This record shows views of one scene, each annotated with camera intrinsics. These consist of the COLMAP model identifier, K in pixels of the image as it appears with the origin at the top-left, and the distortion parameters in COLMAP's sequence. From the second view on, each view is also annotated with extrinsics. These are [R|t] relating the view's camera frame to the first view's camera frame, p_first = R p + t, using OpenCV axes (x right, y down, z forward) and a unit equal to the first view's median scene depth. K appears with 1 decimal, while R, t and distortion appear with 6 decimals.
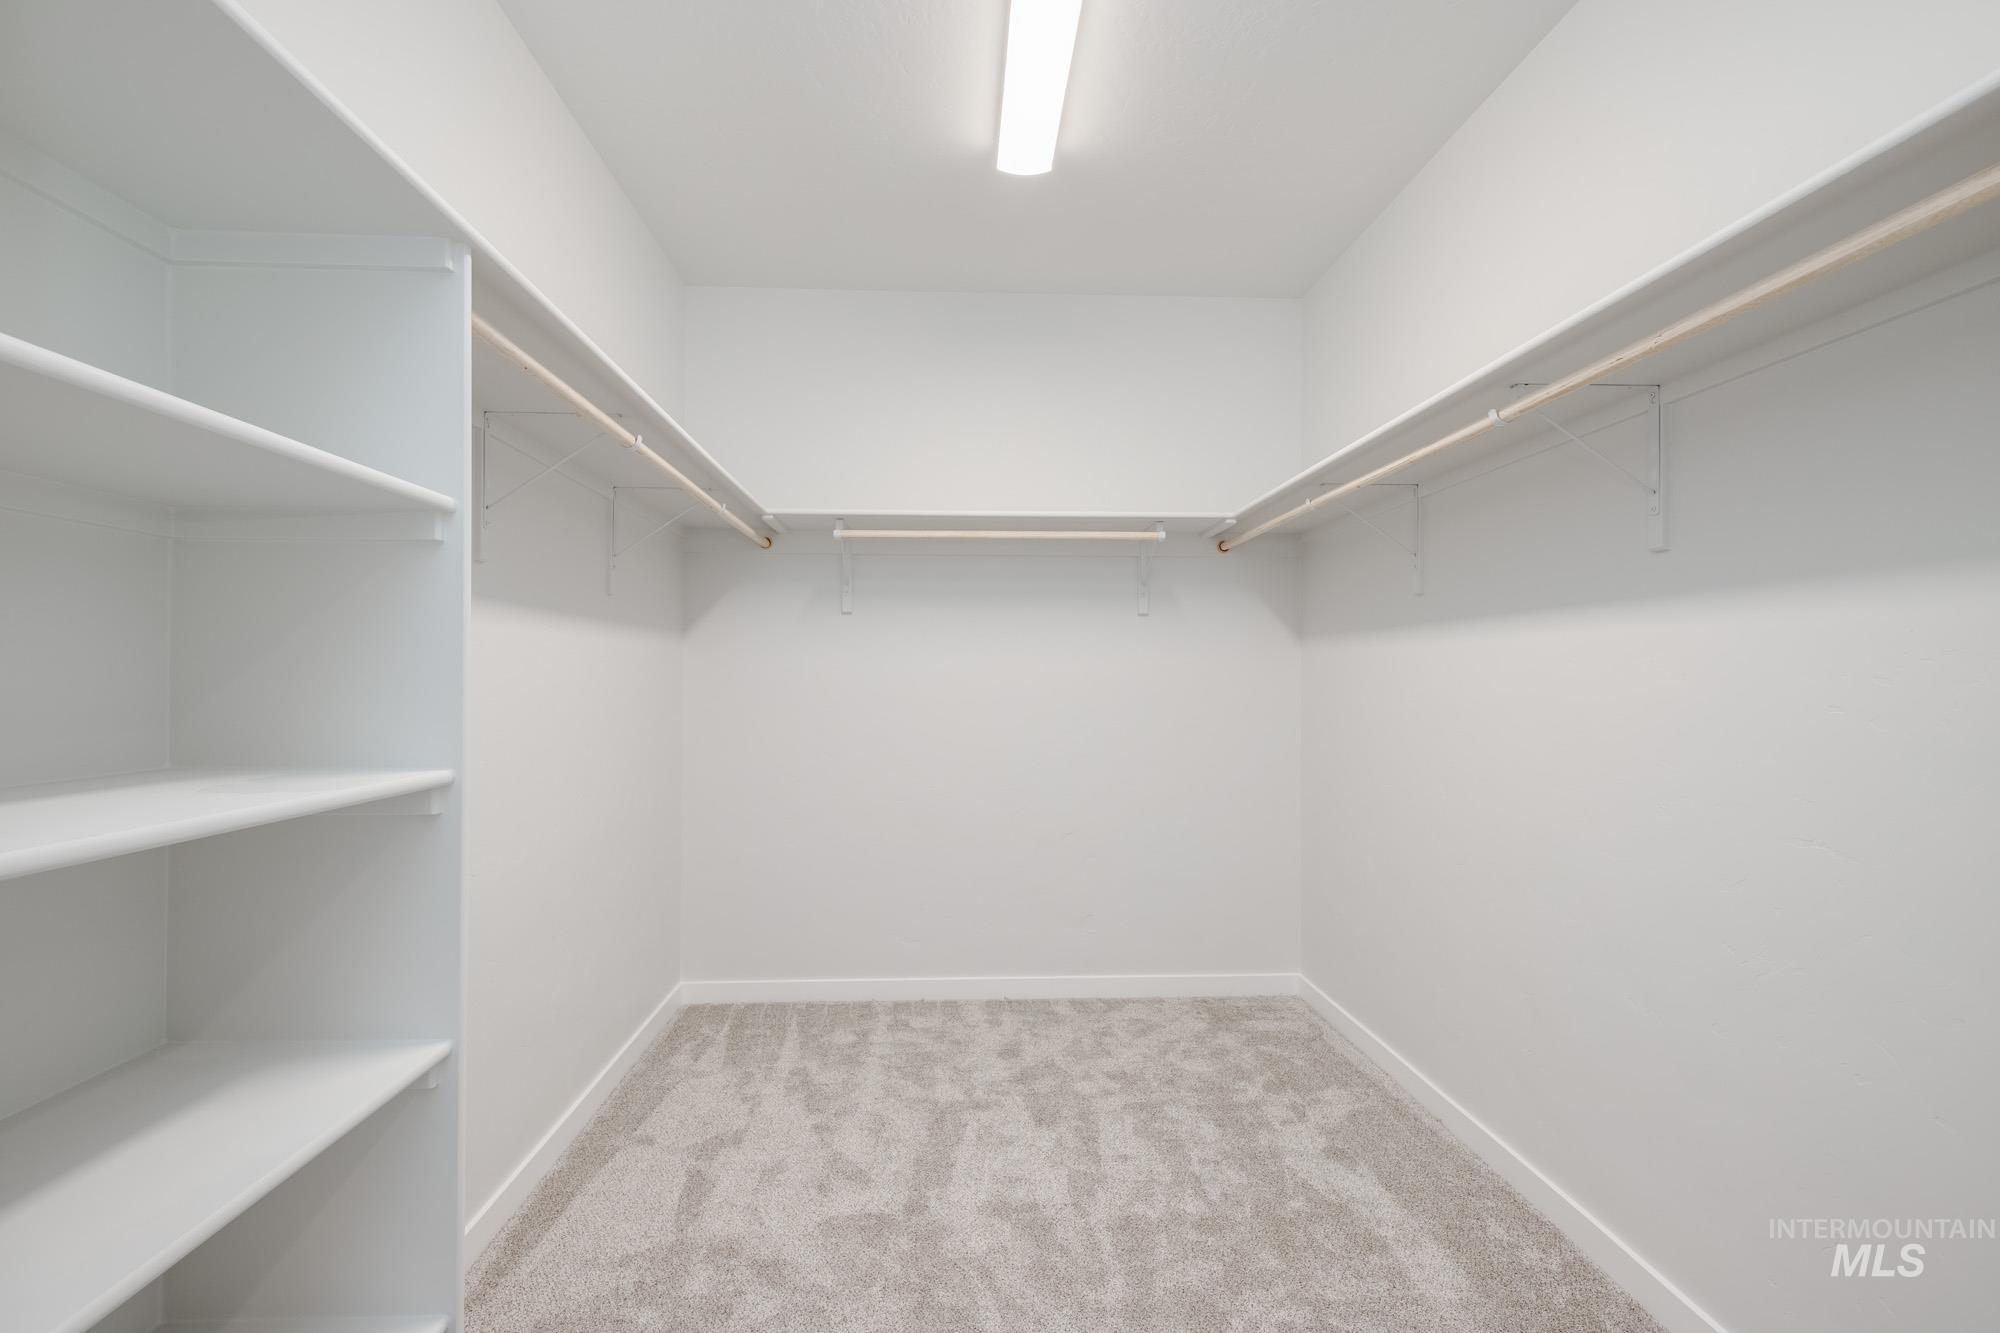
lens RADIAL K [[949.1, 0, 985.1], [0, 949.1, 670.7], [0, 0, 1]] dist [0.001989, -0.000482]
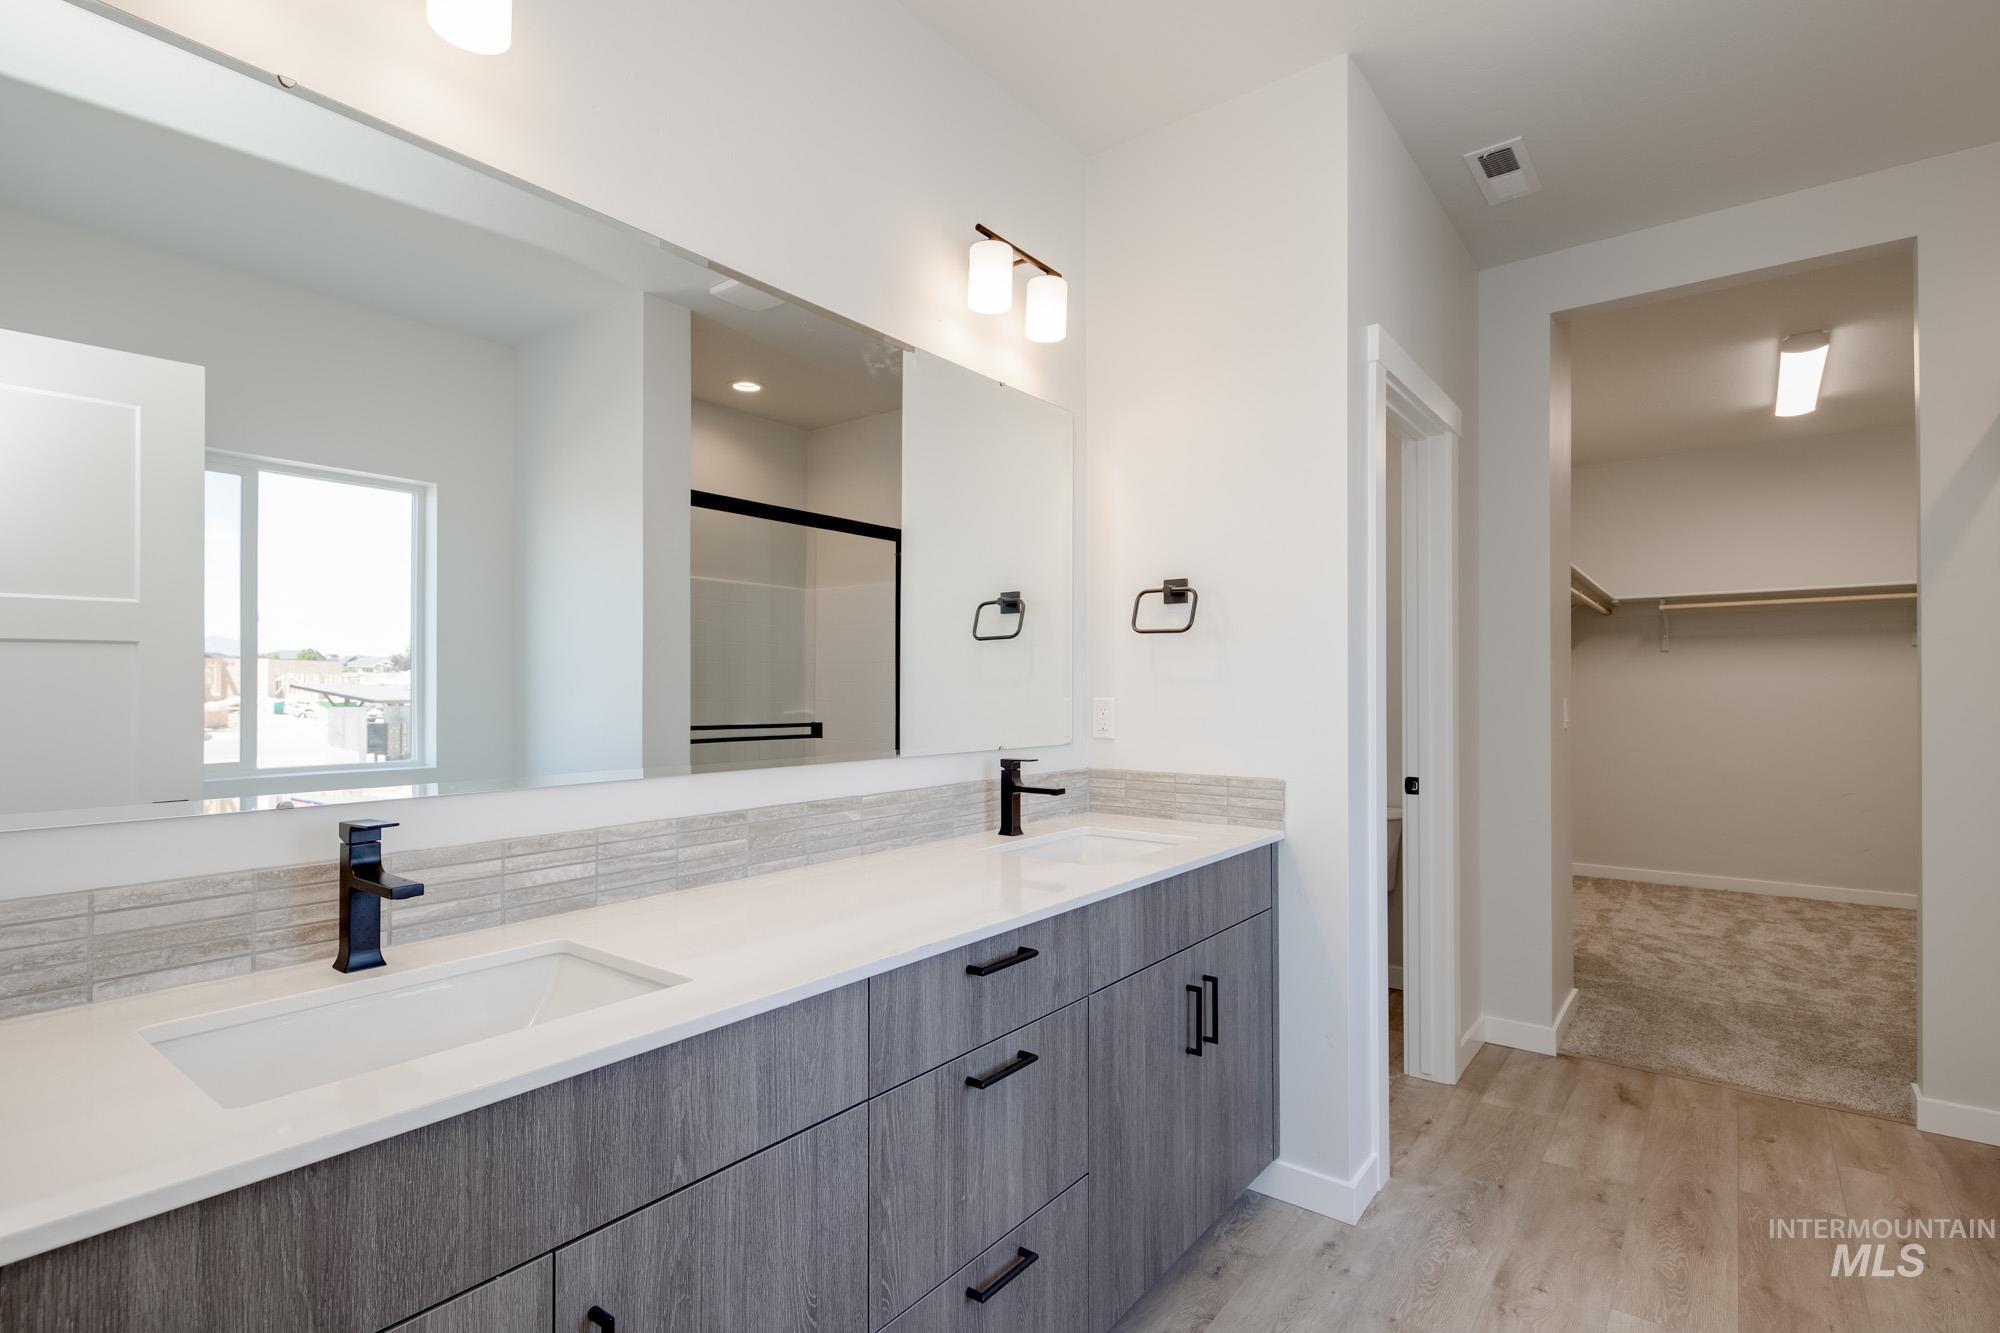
lens RADIAL K [[949.1, 0, 985.1], [0, 949.1, 670.7], [0, 0, 1]] dist [0.001989, -0.000482]
pose [[0.756750, -0.008395, -0.653650, 0.044167], [0.000486, 0.999924, -0.012279, -0.008896], [0.653704, 0.008974, 0.756697, -1.165344]]
